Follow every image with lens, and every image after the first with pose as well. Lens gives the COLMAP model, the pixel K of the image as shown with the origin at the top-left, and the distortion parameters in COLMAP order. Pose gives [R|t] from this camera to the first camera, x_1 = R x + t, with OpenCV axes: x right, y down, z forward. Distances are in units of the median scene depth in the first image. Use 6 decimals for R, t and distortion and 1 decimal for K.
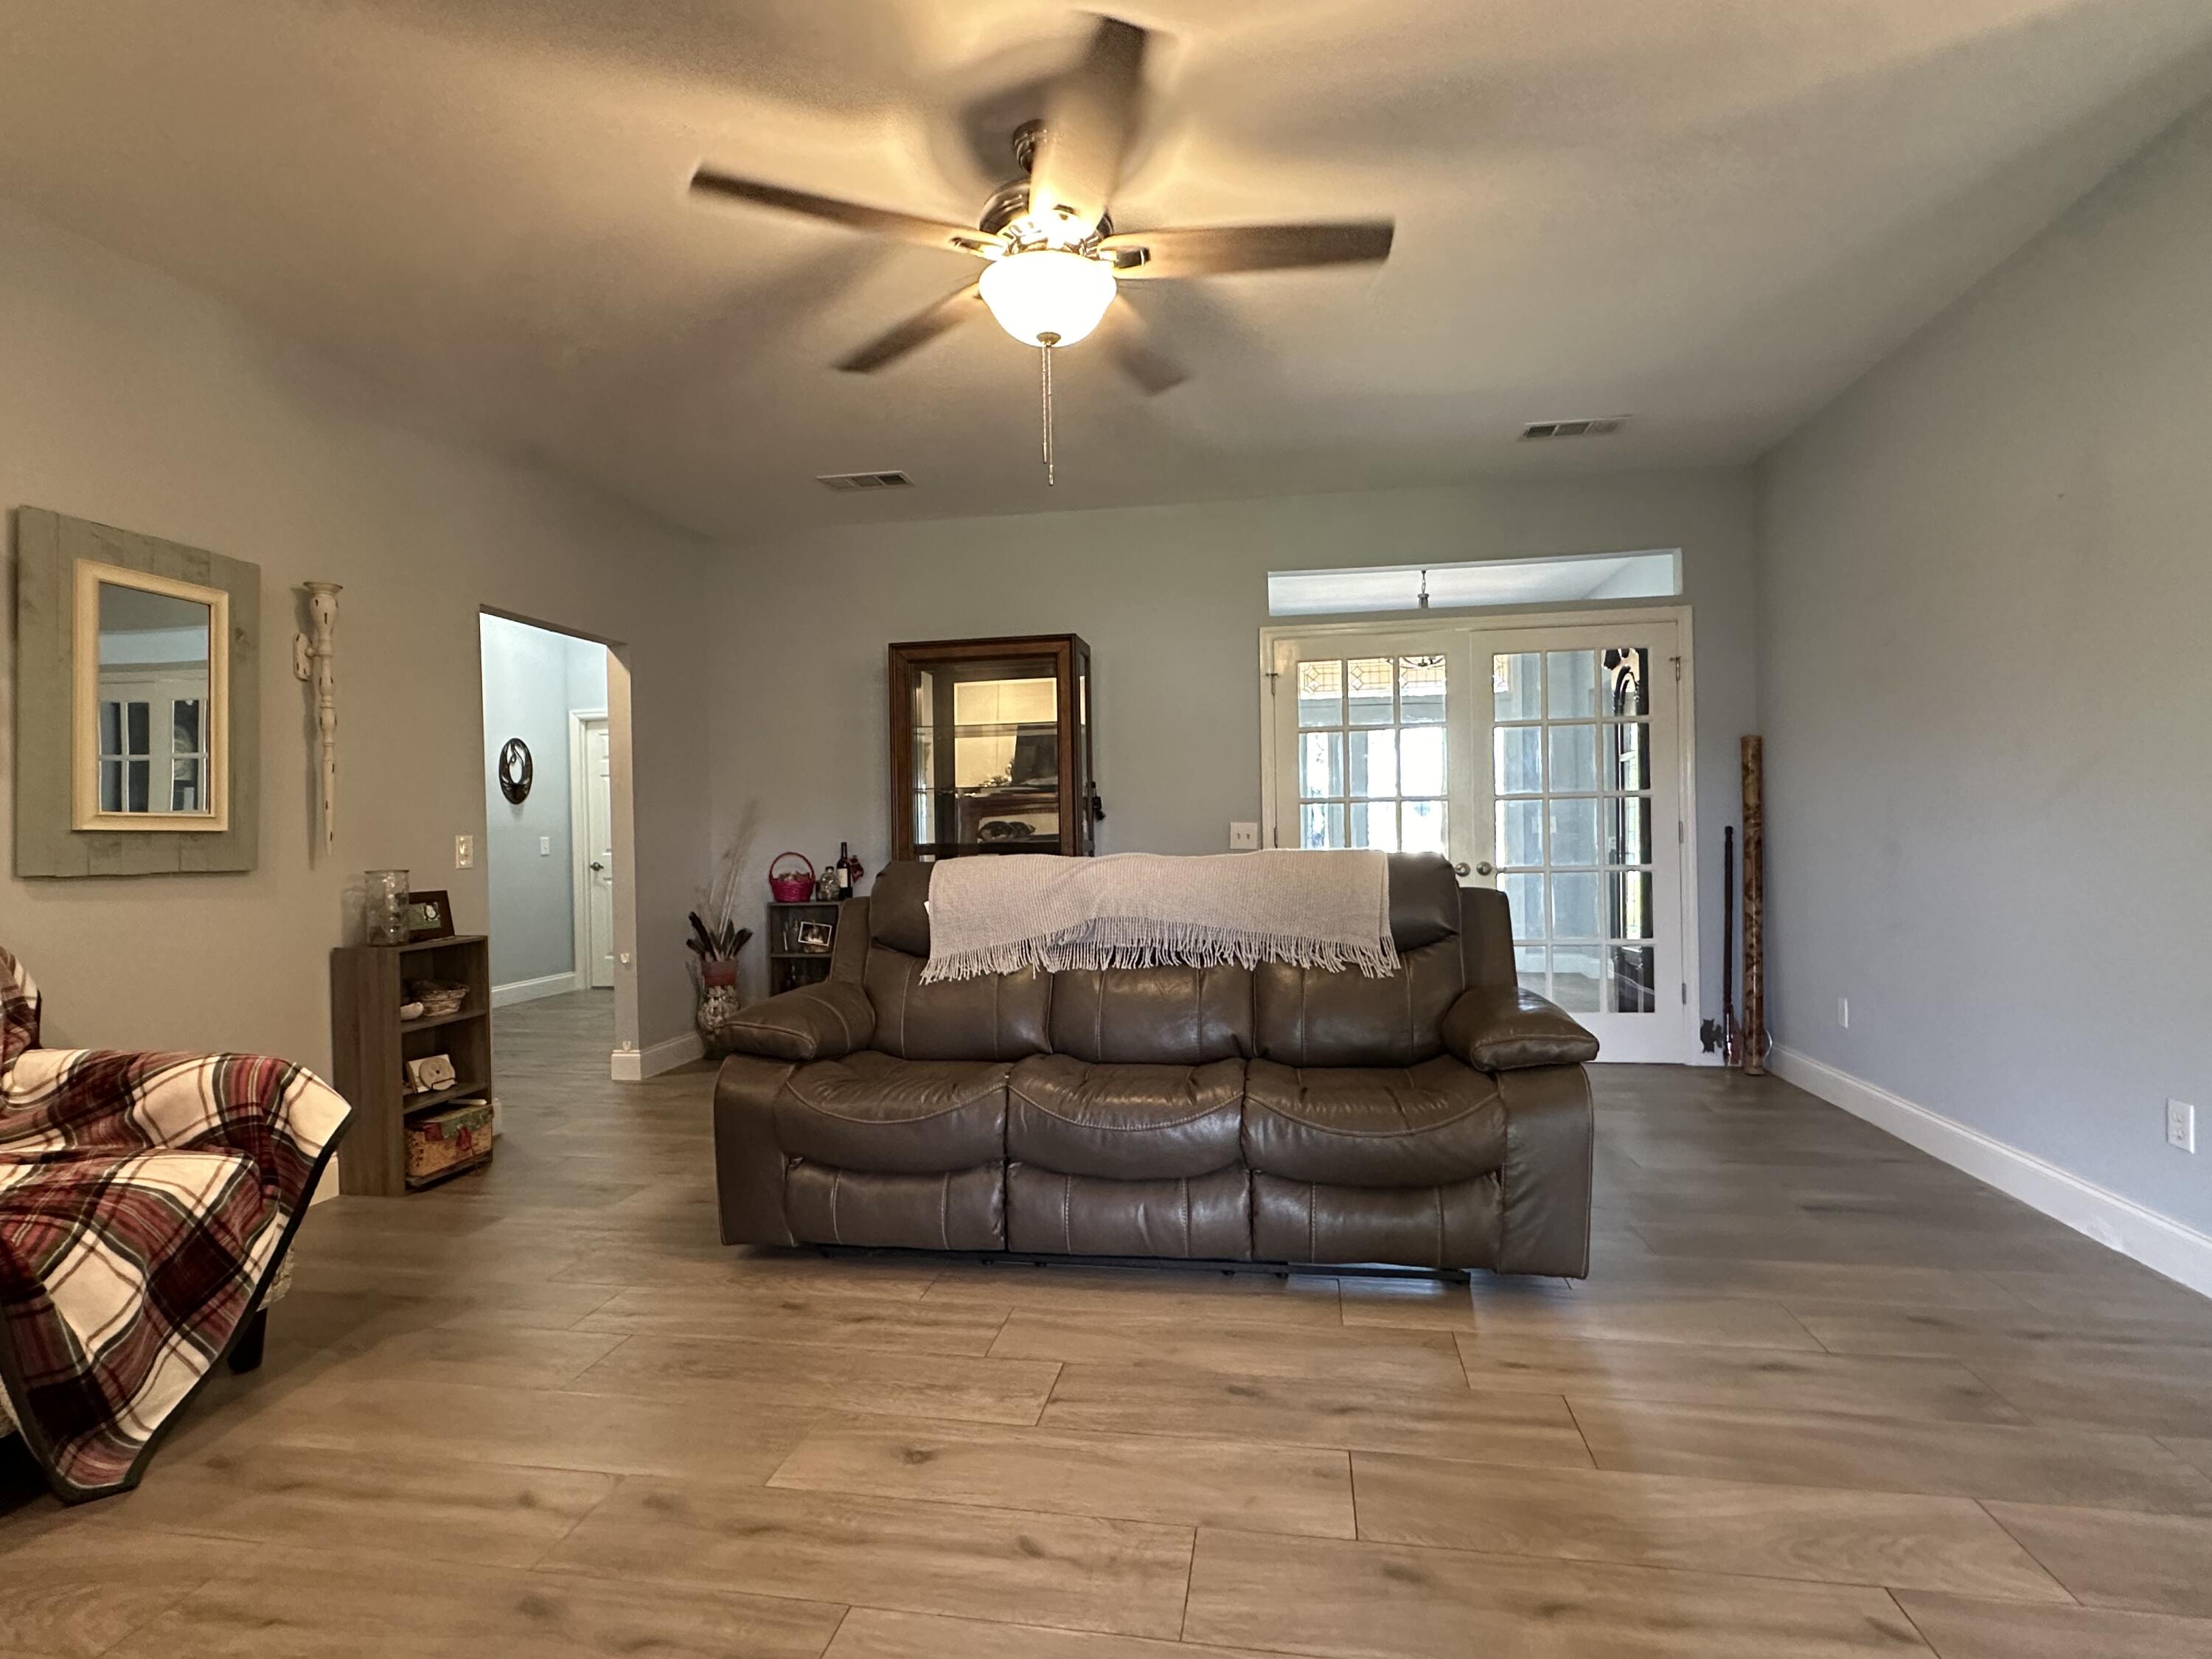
lens RADIAL K [[1084.3, 0, 1108.5], [0, 1084.3, 833.2], [0, 0, 1]] dist [-0.005130, 0.002904]
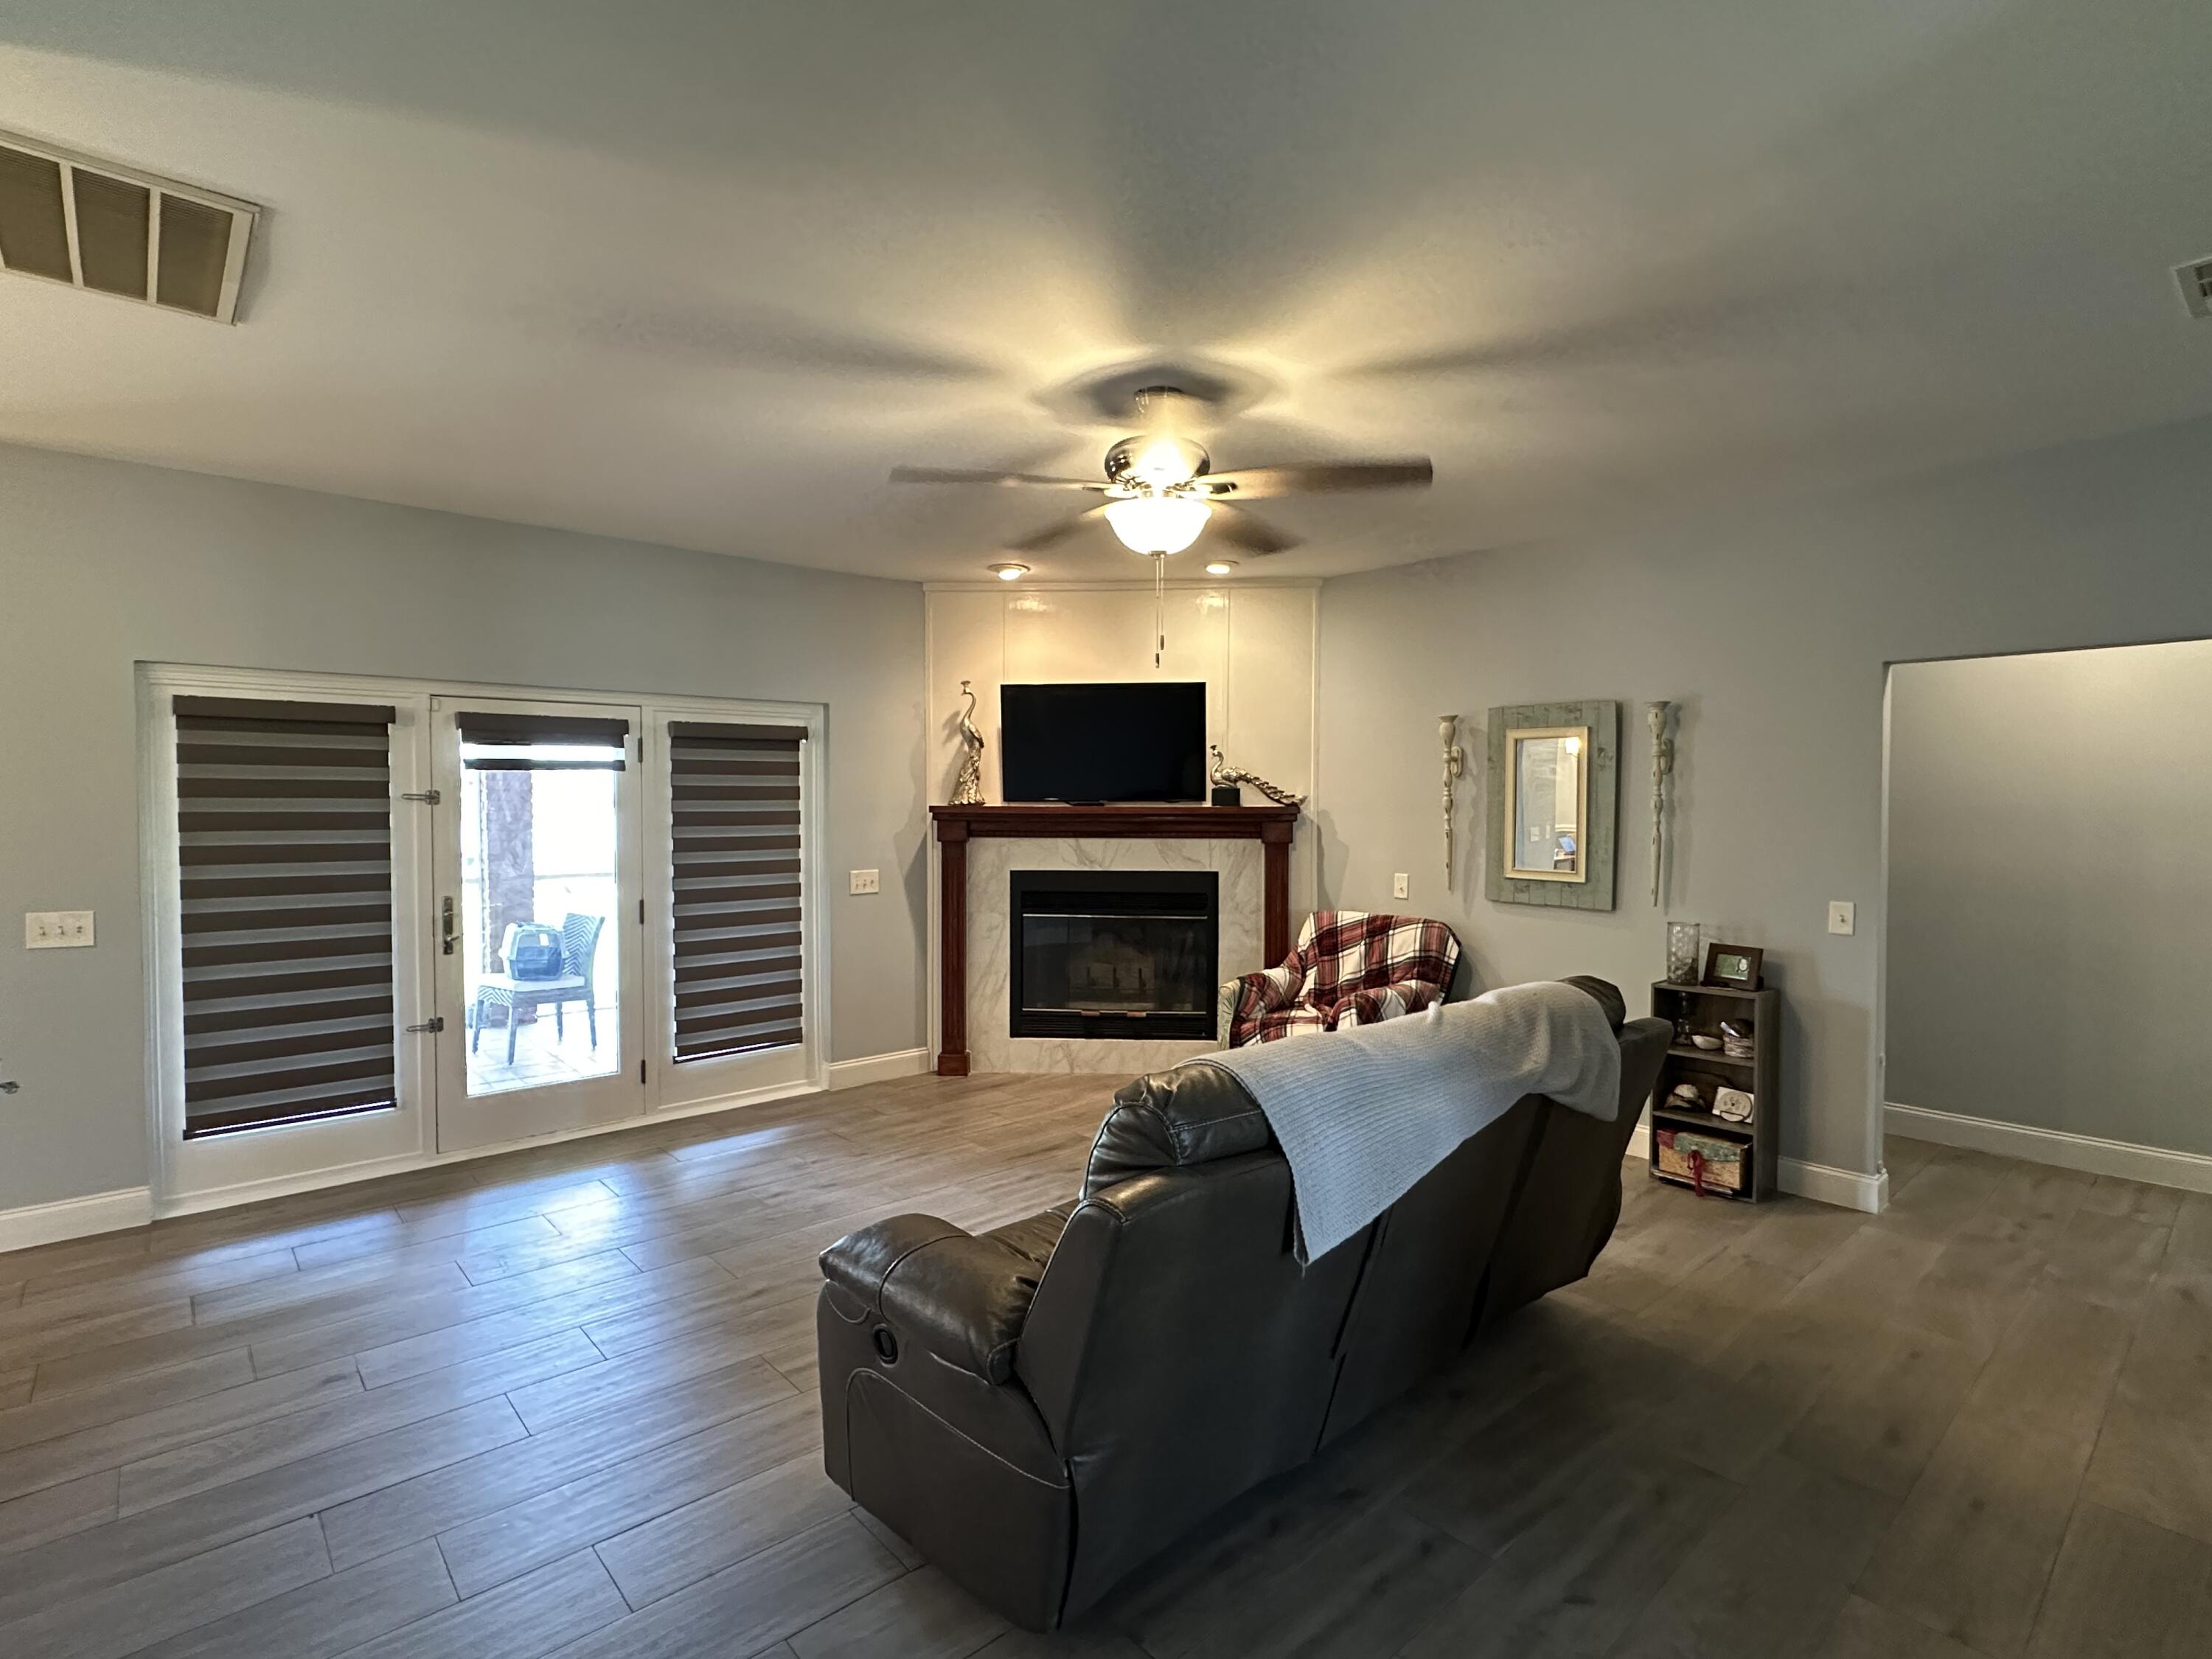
lens RADIAL K [[1084.3, 0, 1099.3], [0, 1084.3, 822.7], [0, 0, 1]] dist [-0.005130, 0.002904]
pose [[-0.619943, 0.037067, -0.783771, 1.050084], [0.010980, 0.999196, 0.038570, -0.197668], [0.784570, 0.015305, -0.619851, 1.808434]]
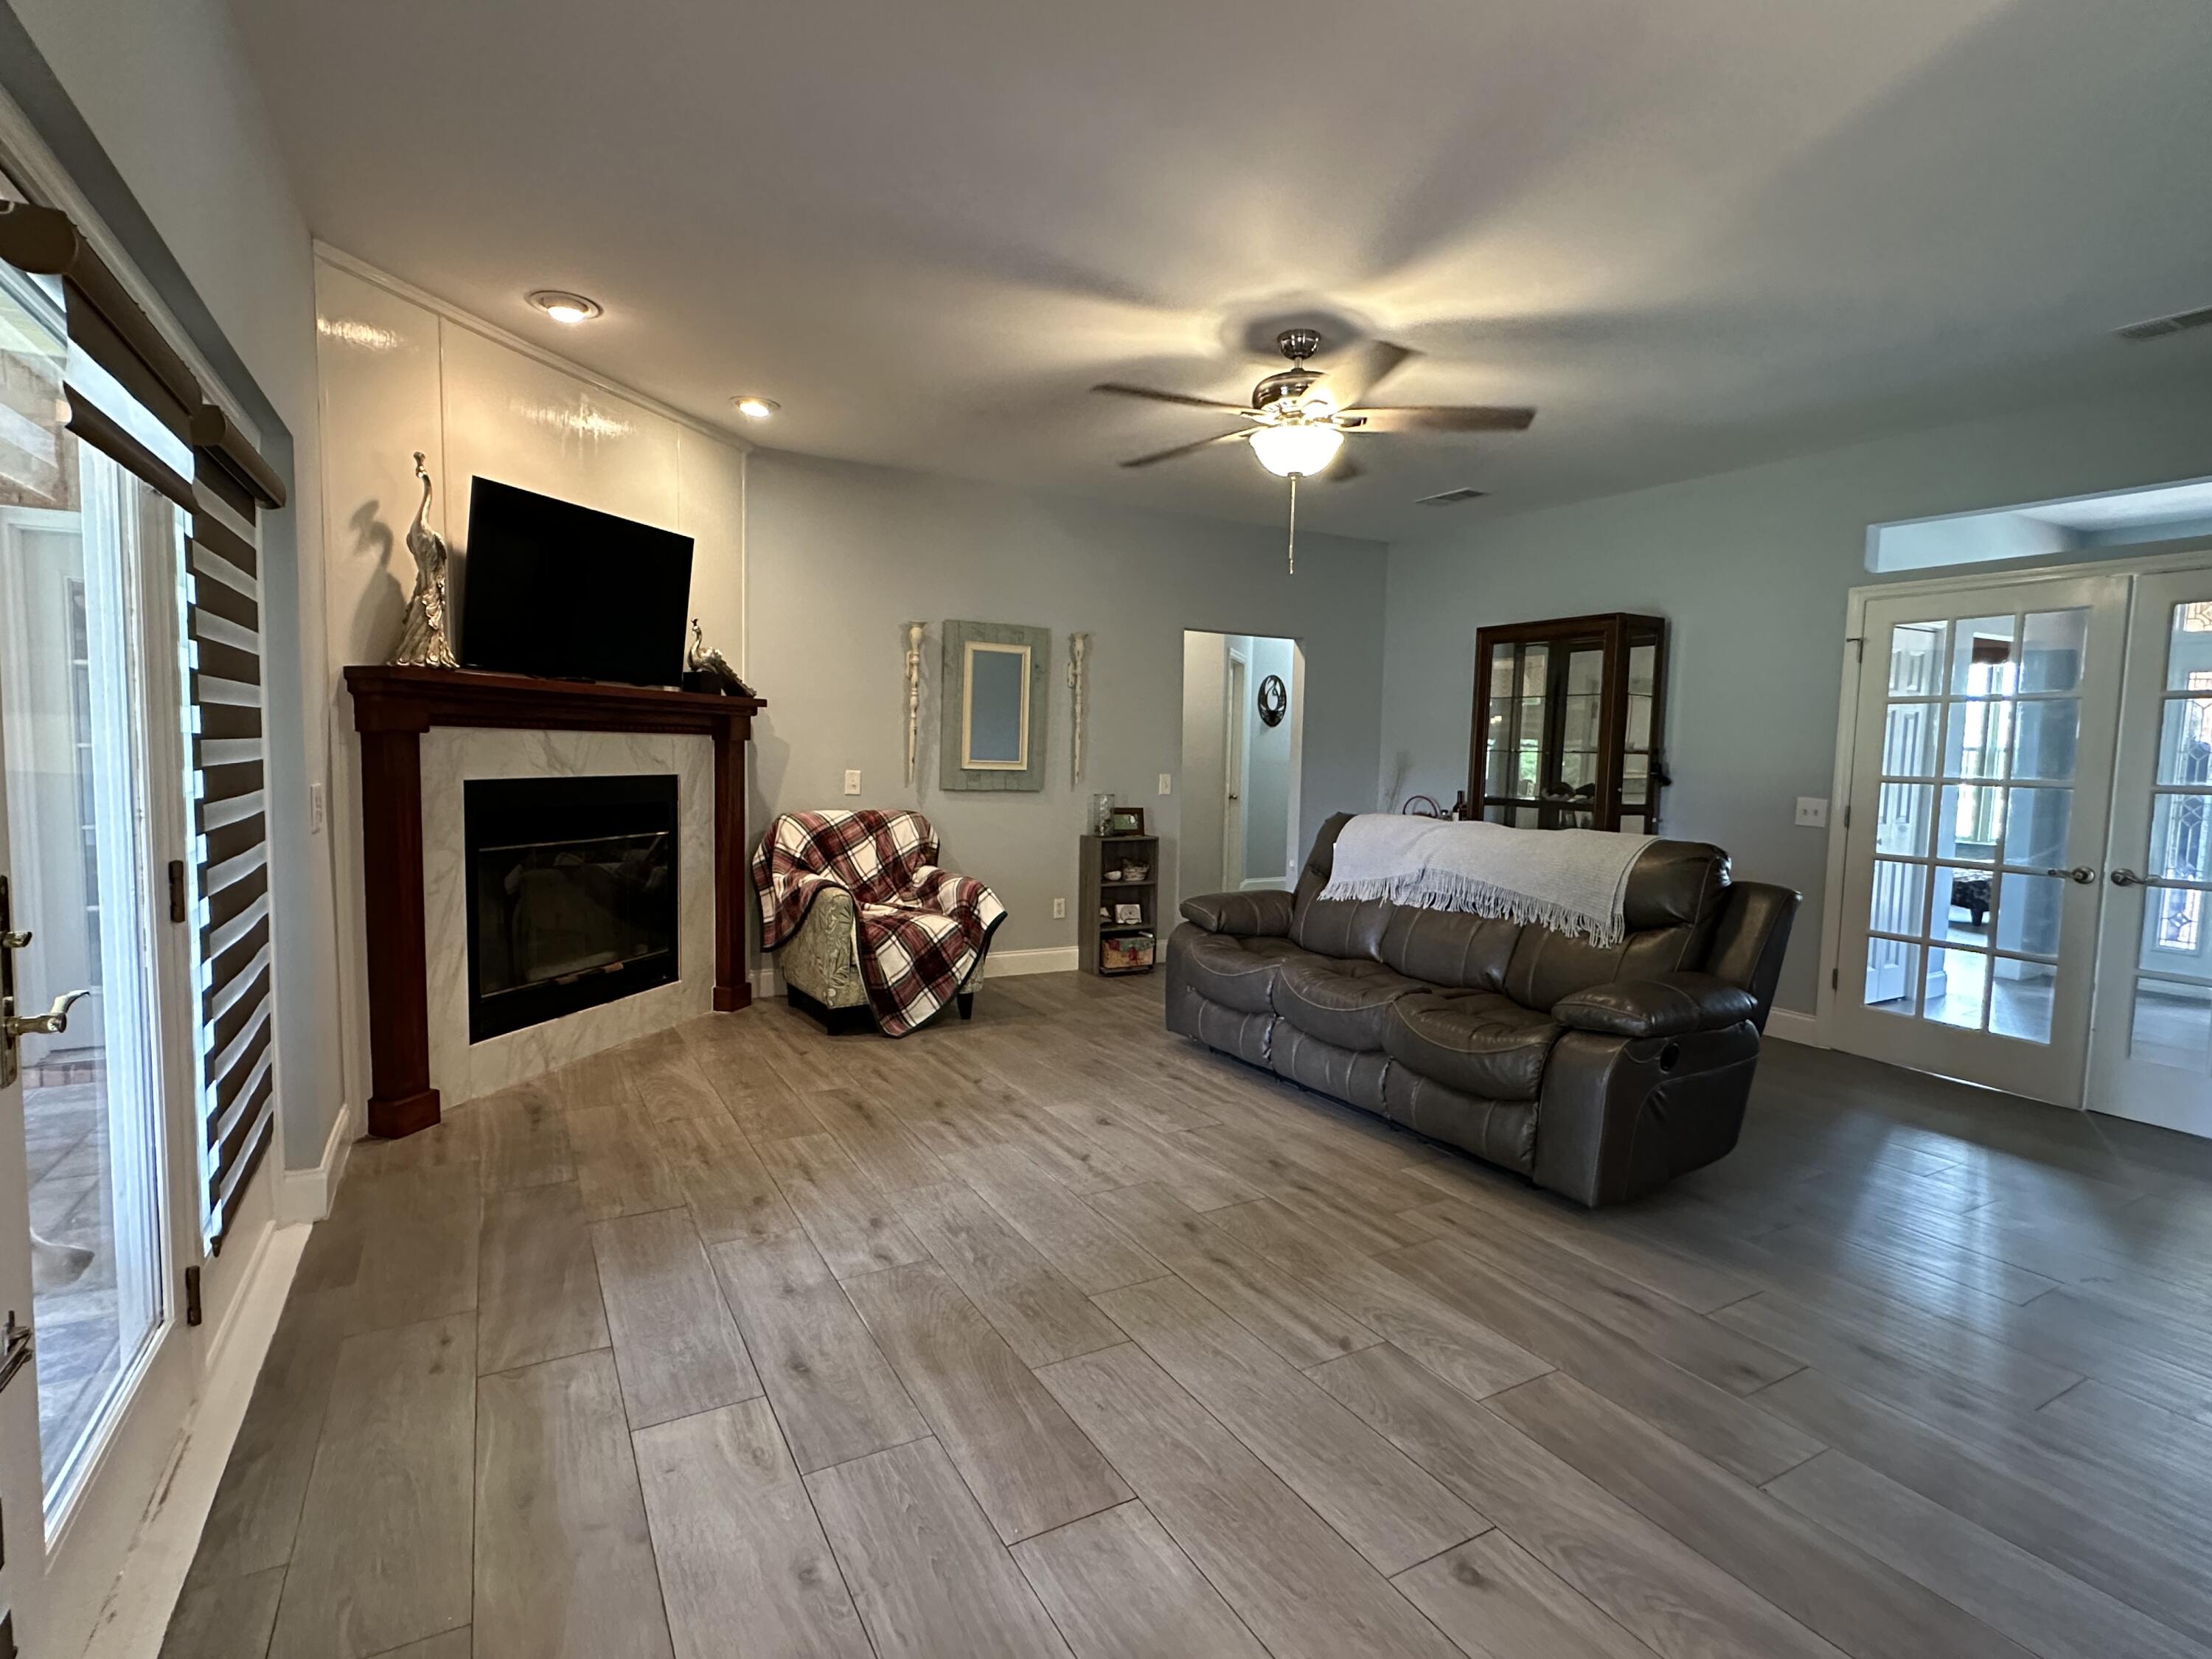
lens RADIAL K [[1084.3, 0, 1112.6], [0, 1084.3, 830.3], [0, 0, 1]] dist [-0.005130, 0.002904]
pose [[0.638221, 0.093446, -0.764161, 1.011757], [-0.037177, 0.995189, 0.090647, -0.098408], [0.768955, -0.029444, 0.638624, -0.171820]]
